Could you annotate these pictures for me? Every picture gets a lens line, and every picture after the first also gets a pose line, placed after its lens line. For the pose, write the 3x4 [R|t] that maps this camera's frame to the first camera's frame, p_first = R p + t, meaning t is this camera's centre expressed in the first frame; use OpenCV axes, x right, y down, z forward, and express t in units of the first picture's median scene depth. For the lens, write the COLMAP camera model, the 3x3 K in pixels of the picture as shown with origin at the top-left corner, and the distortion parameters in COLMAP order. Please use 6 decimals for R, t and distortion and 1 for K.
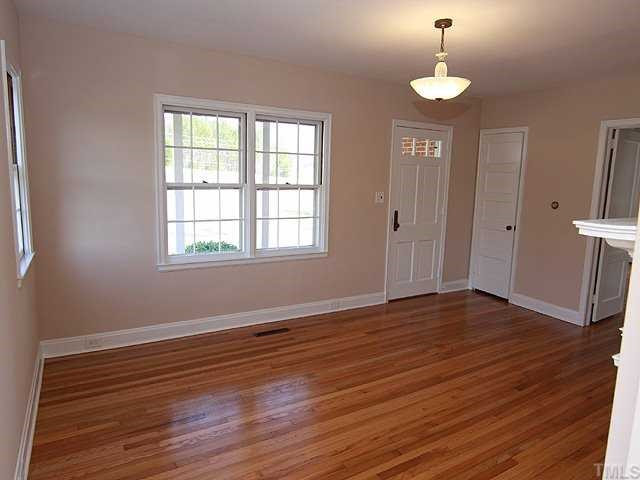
lens RADIAL K [[413.2, 0, 318.7], [0, 413.2, 226.7], [0, 0, 1]] dist [-0.006183, -0.000335]
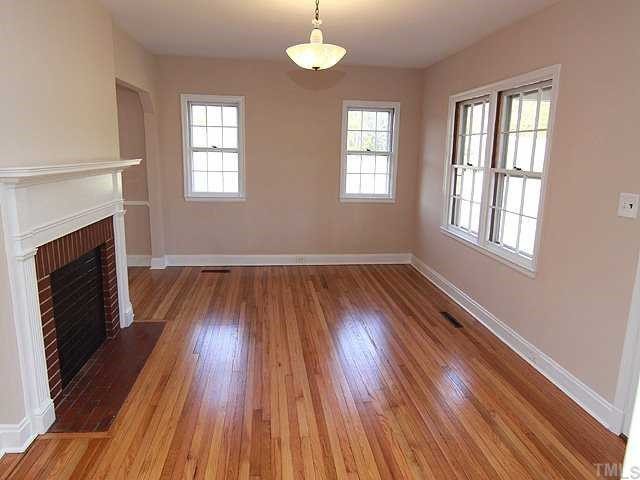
lens RADIAL K [[413.2, 0, 318.7], [0, 413.2, 226.7], [0, 0, 1]] dist [-0.006183, -0.000335]
pose [[-0.399098, 0.124690, -0.908390, 0.942809], [-0.156721, 0.966855, 0.201570, -0.111528], [0.903415, 0.222810, -0.366328, 1.113737]]
